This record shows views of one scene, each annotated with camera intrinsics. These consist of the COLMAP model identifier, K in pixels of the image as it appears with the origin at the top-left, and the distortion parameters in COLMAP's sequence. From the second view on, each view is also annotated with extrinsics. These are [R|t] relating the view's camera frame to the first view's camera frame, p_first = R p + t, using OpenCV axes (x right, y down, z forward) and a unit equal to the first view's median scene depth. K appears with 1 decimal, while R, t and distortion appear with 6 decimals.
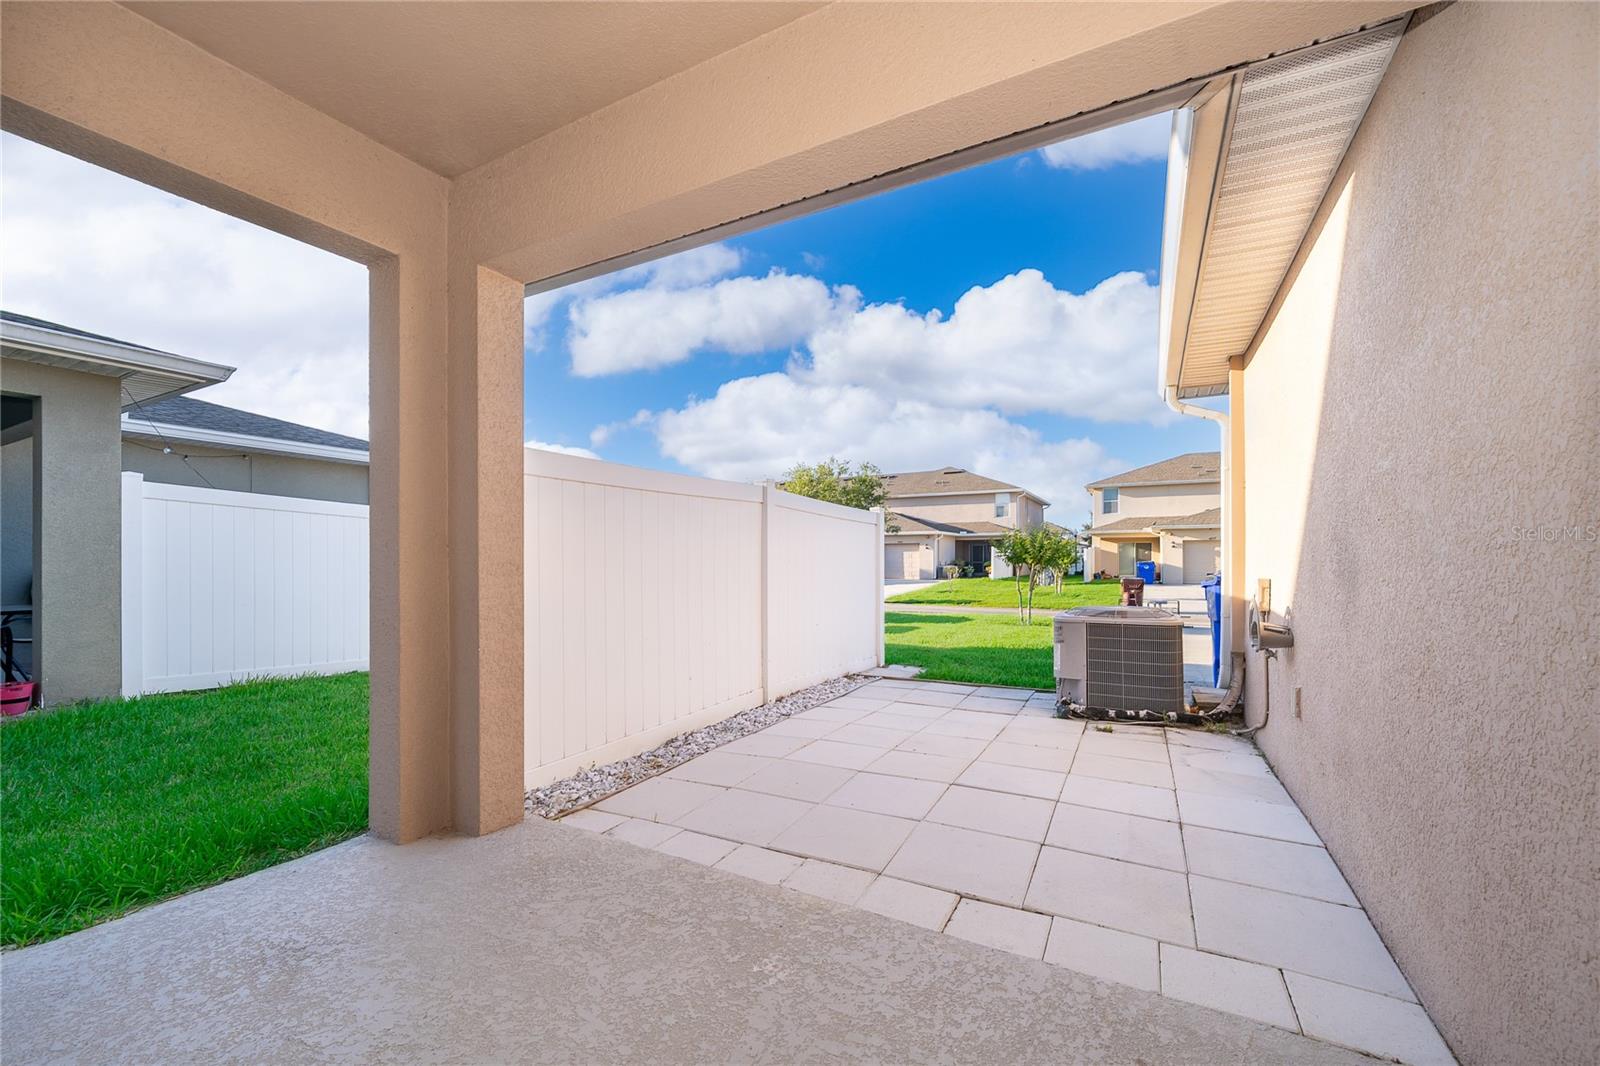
lens RADIAL K [[629.0, 0, 799.7], [0, 629.0, 547.2], [0, 0, 1]] dist [-0.004675, 0.000594]
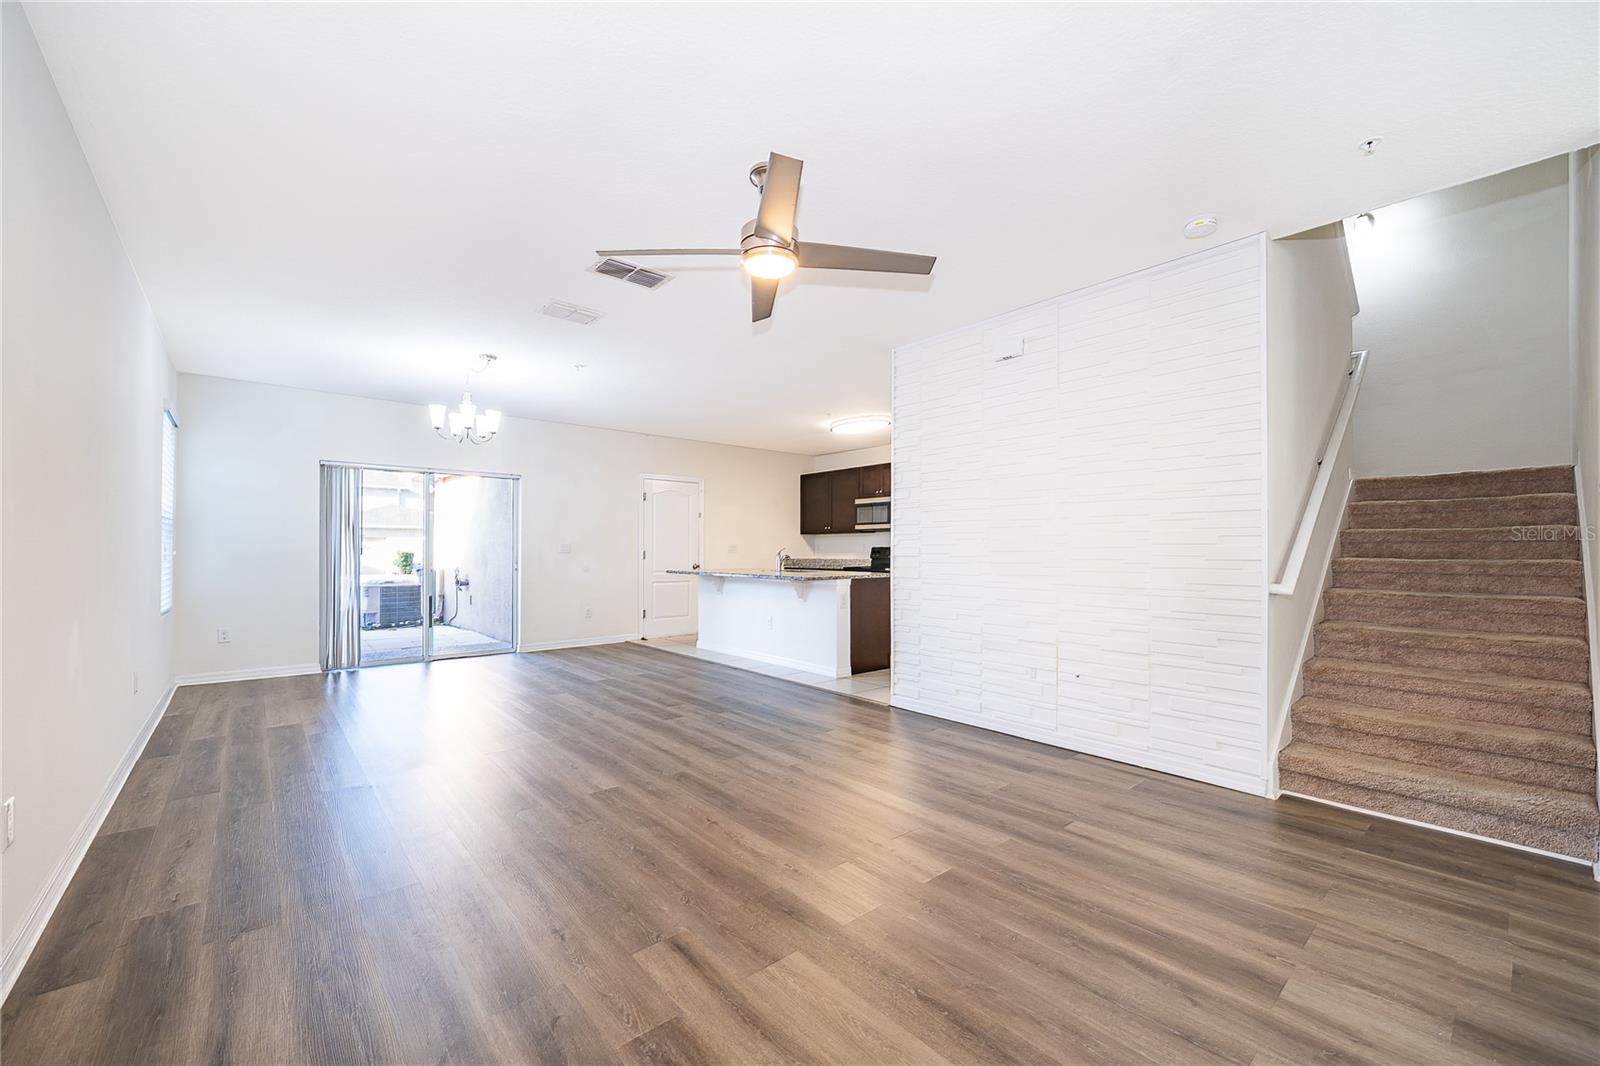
lens RADIAL K [[636.6, 0, 792.9], [0, 636.6, 547.3], [0, 0, 1]] dist [-0.002385, -0.000019]
pose [[0.353868, 0.004089, 0.935287, -0.478860], [-0.020095, 0.999793, 0.003232, -0.023300], [-0.935080, -0.019938, 0.353877, -0.488507]]
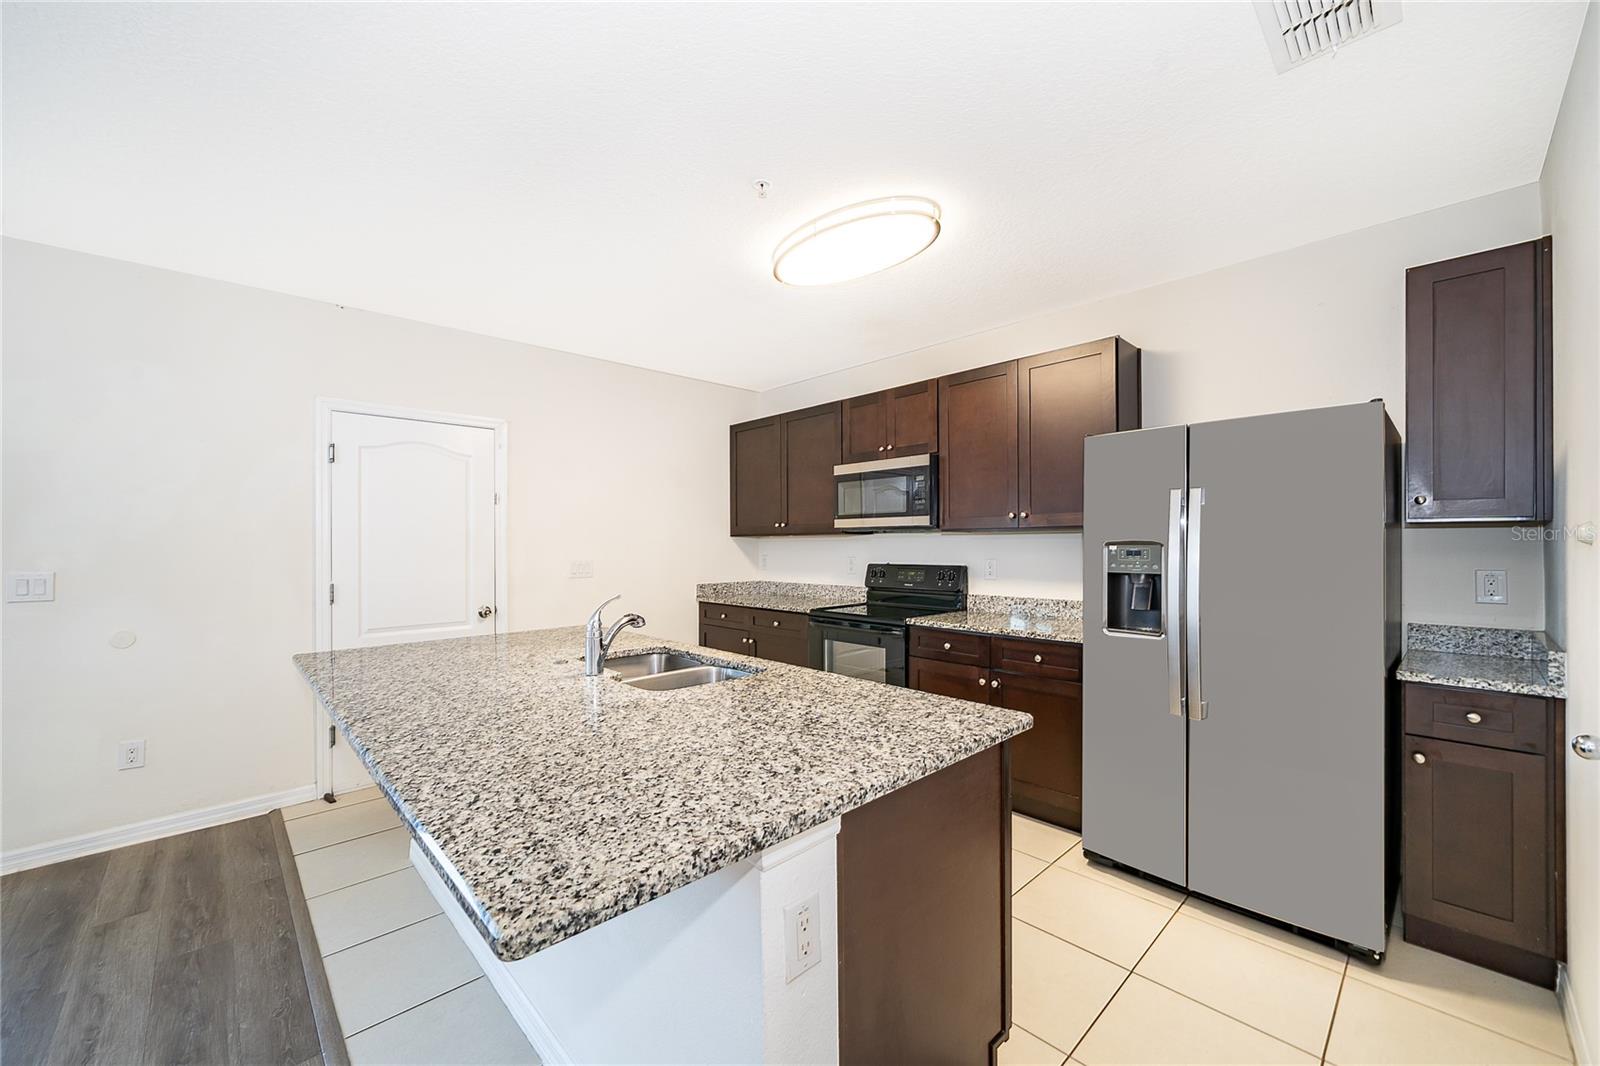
lens RADIAL K [[623.0, 0, 799.9], [0, 623.0, 541.9], [0, 0, 1]] dist [-0.002347, -0.000069]
pose [[0.301513, -0.002390, 0.953459, -0.086345], [-0.013249, 0.999890, 0.006697, -0.037846], [-0.953370, -0.014652, 0.301448, -0.376724]]
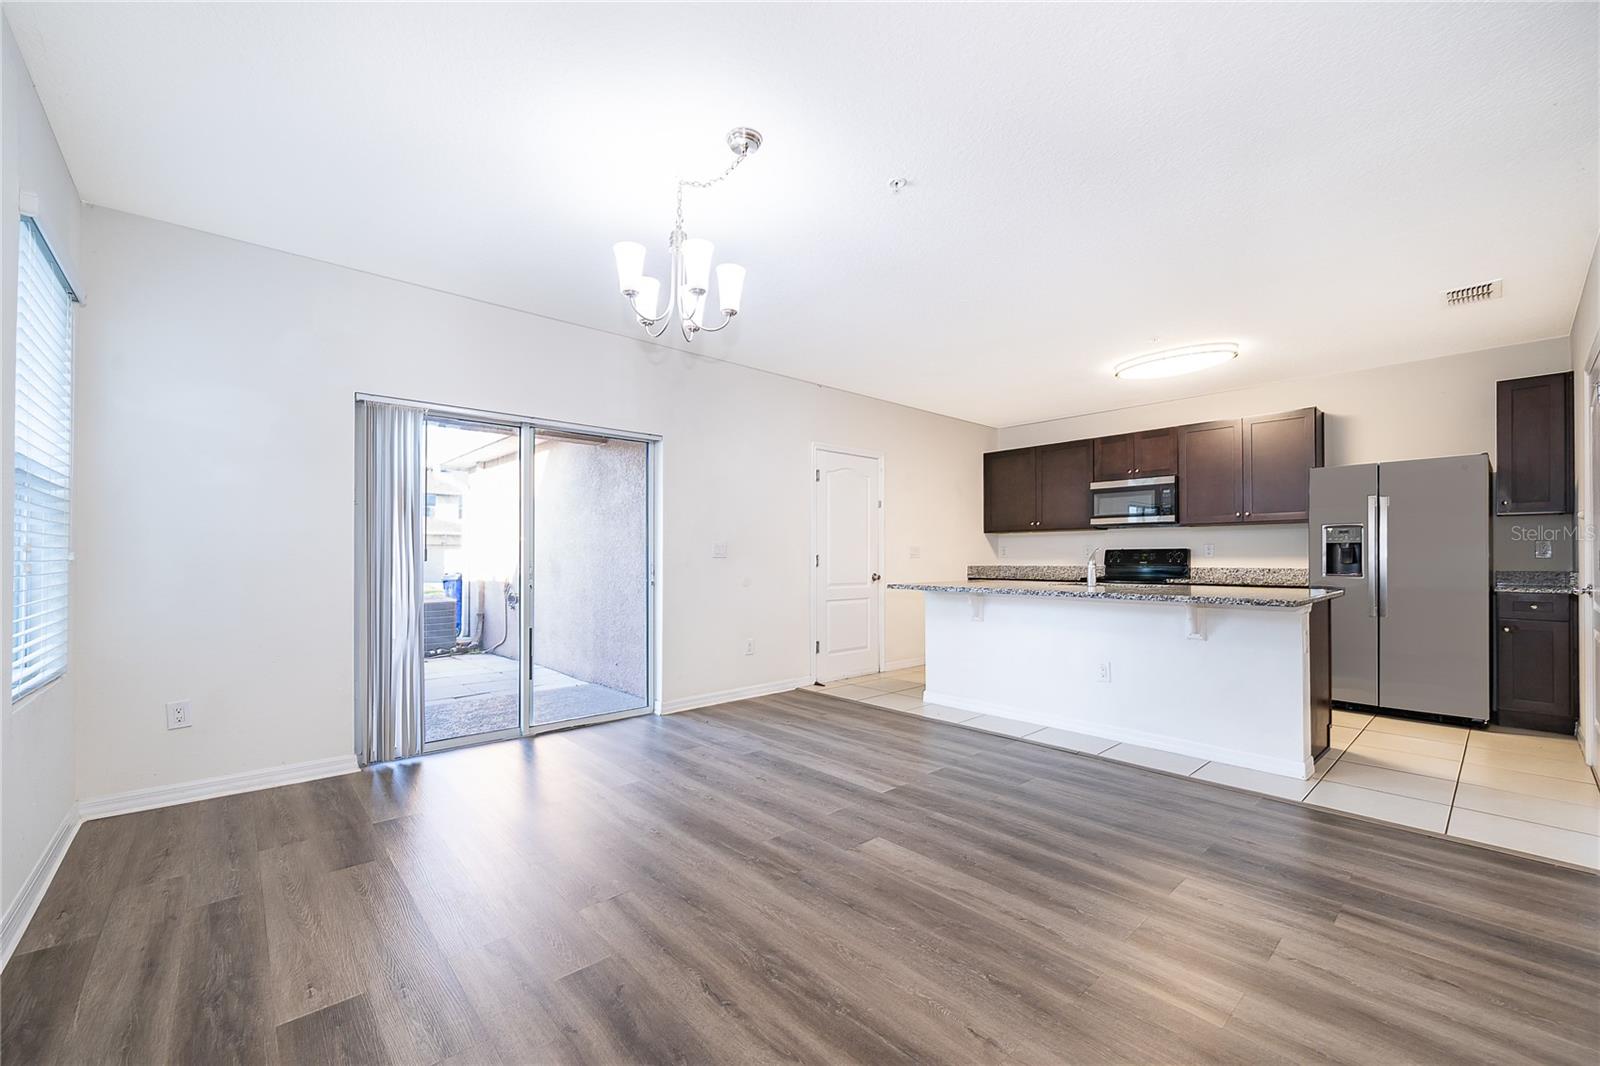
lens RADIAL K [[638.4, 0, 799.4], [0, 638.4, 553.8], [0, 0, 1]] dist [-0.003234, -0.000071]
pose [[0.331488, 0.003940, 0.943451, -0.338361], [-0.017915, 0.999837, 0.002119, -0.015339], [-0.943289, -0.017604, 0.331505, -0.232922]]
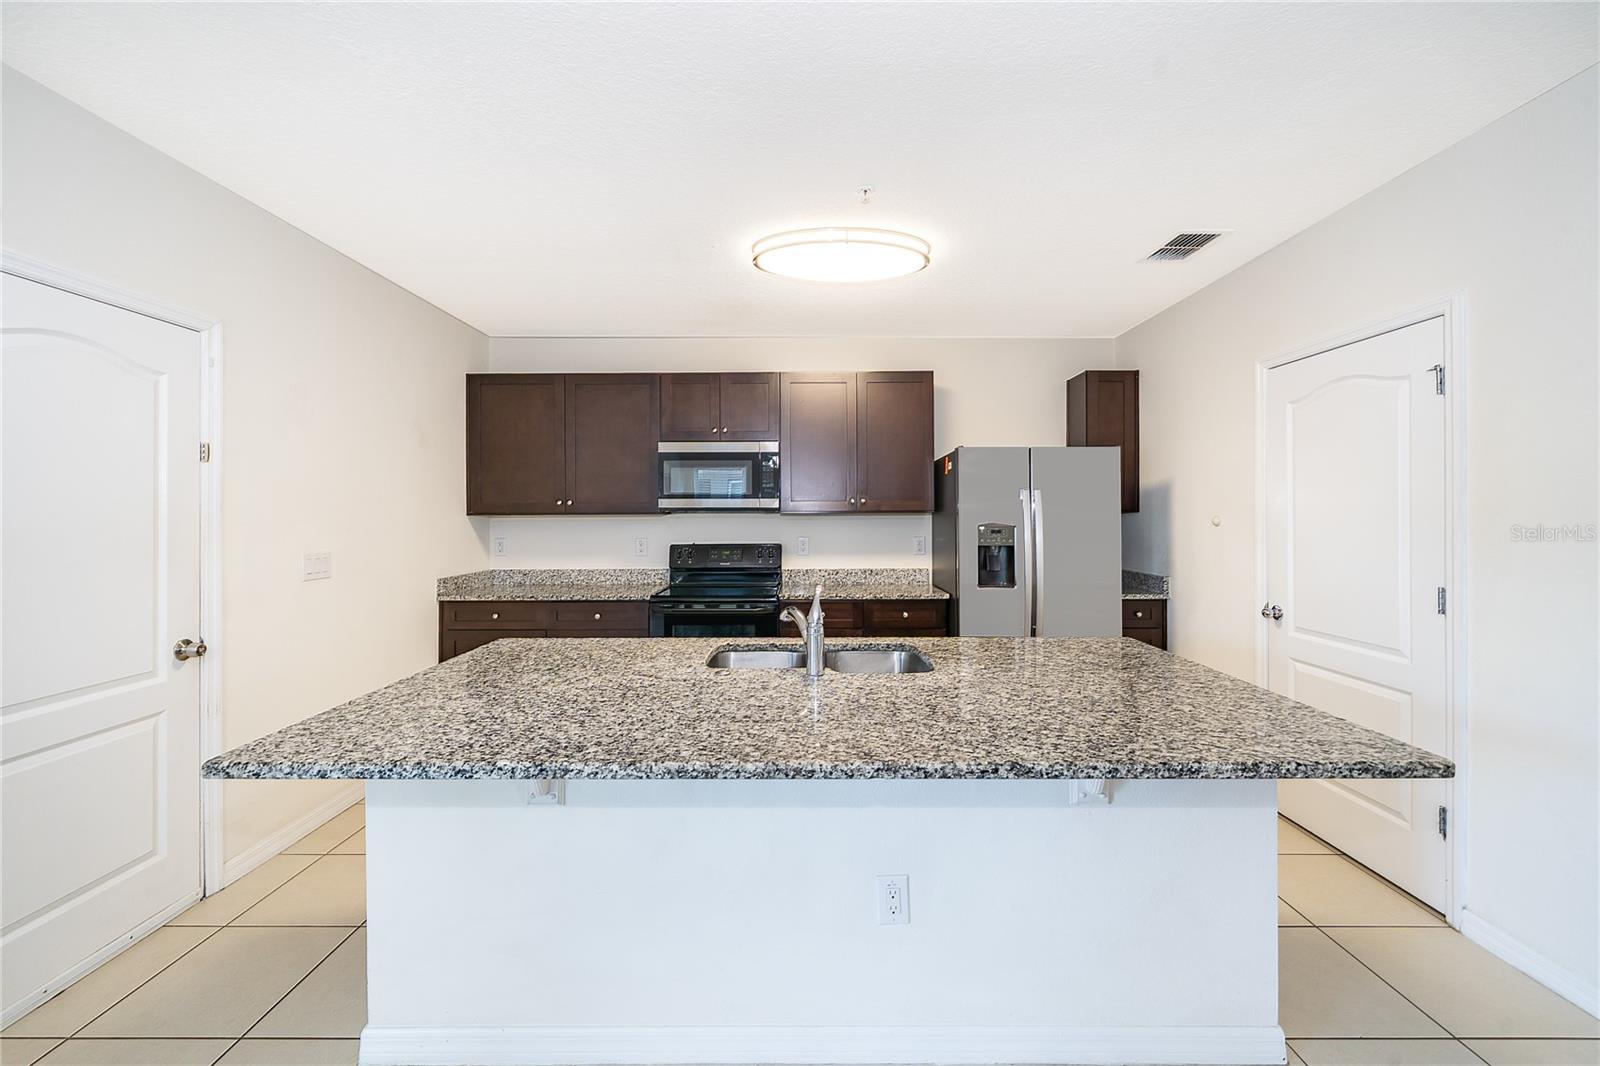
lens RADIAL K [[638.0, 0, 798.7], [0, 638.0, 512.4], [0, 0, 1]] dist [-0.001068, -0.000109]
pose [[-0.479480, 0.002845, 0.877548, -0.079432], [-0.015890, 0.999803, -0.011923, -0.038363], [-0.877409, -0.019661, -0.479341, -0.186860]]
